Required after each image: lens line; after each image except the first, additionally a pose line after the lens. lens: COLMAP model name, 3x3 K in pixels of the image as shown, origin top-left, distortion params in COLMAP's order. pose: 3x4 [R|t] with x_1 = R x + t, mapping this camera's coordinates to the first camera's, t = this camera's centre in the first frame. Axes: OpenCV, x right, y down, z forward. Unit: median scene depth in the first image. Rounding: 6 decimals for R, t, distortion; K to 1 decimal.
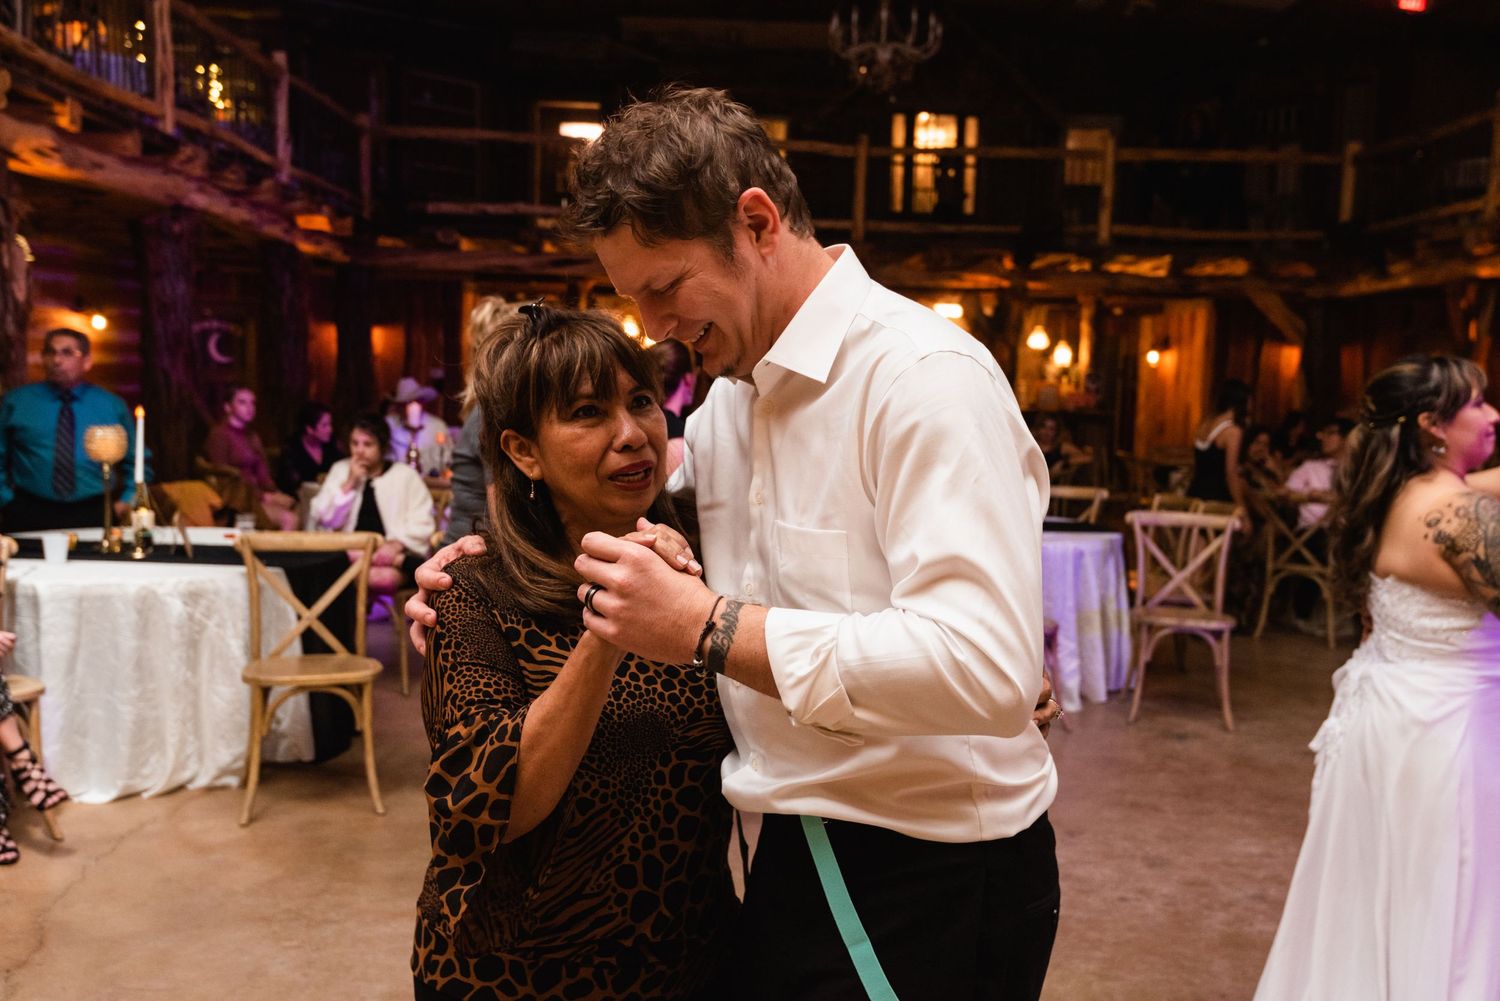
lens RADIAL K [[1388.0, 0, 750.0], [0, 1388.0, 500.5], [0, 0, 1]] dist [0.109129, -0.150961]
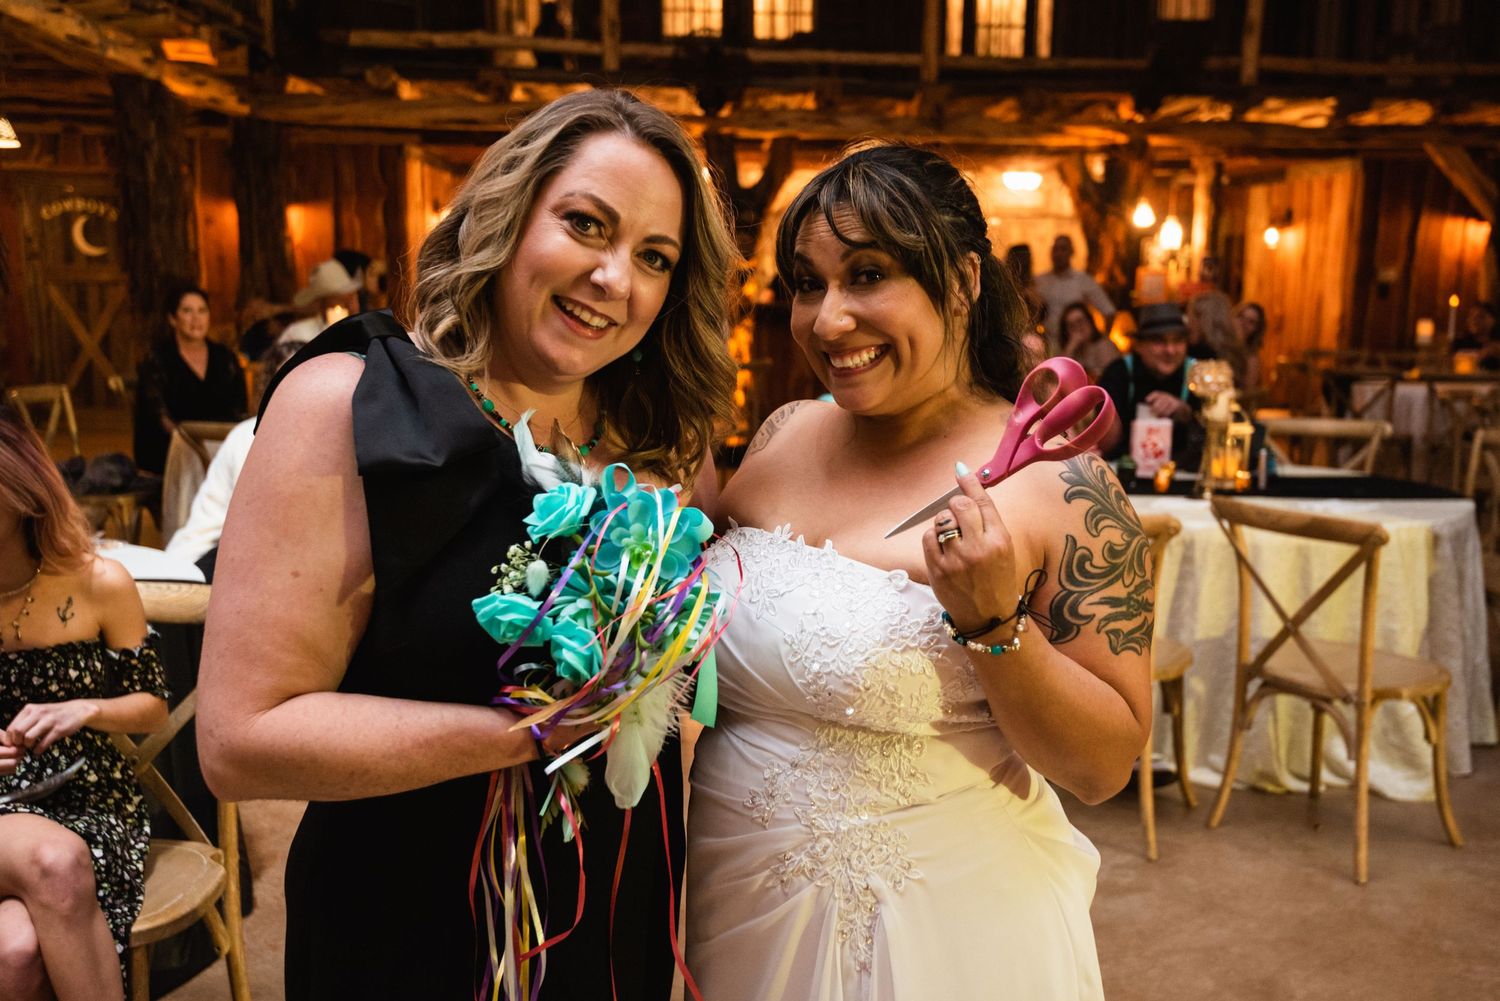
lens RADIAL K [[1490.9, 0, 801.3], [0, 1490.9, 542.7], [0, 0, 1]] dist [0.119936, -0.159755]
pose [[0.998804, -0.020994, 0.044165, -0.033559], [0.016935, 0.995765, 0.090364, -0.012068], [-0.045876, -0.089507, 0.994929, 0.164247]]
